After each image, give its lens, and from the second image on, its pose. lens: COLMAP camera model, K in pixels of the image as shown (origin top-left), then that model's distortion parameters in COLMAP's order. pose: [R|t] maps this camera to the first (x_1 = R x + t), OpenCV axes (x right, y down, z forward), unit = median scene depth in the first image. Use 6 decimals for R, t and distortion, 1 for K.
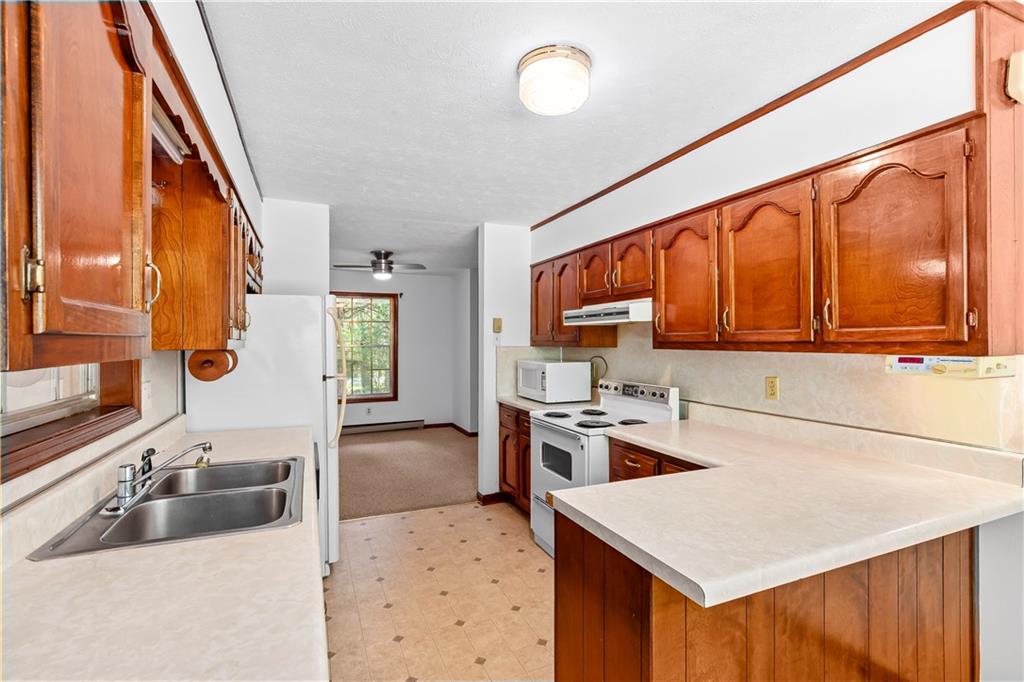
lens RADIAL K [[475.8, 0, 508.7], [0, 475.8, 339.0], [0, 0, 1]] dist [0.001471, 0.000156]
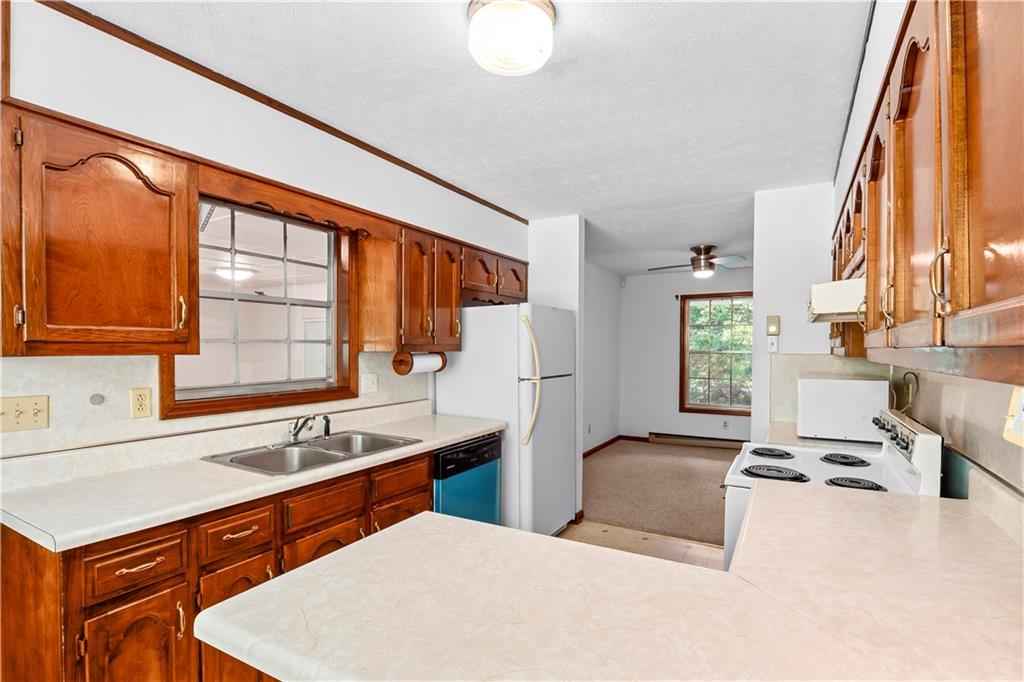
lens RADIAL K [[493.4, 0, 514.1], [0, 493.4, 353.4], [0, 0, 1]] dist [-0.017703, -0.000063]
pose [[0.616168, 0.011920, -0.787524, 0.344271], [0.002058, 0.999858, 0.016745, 0.001666], [0.787612, -0.011939, 0.616056, 0.207429]]
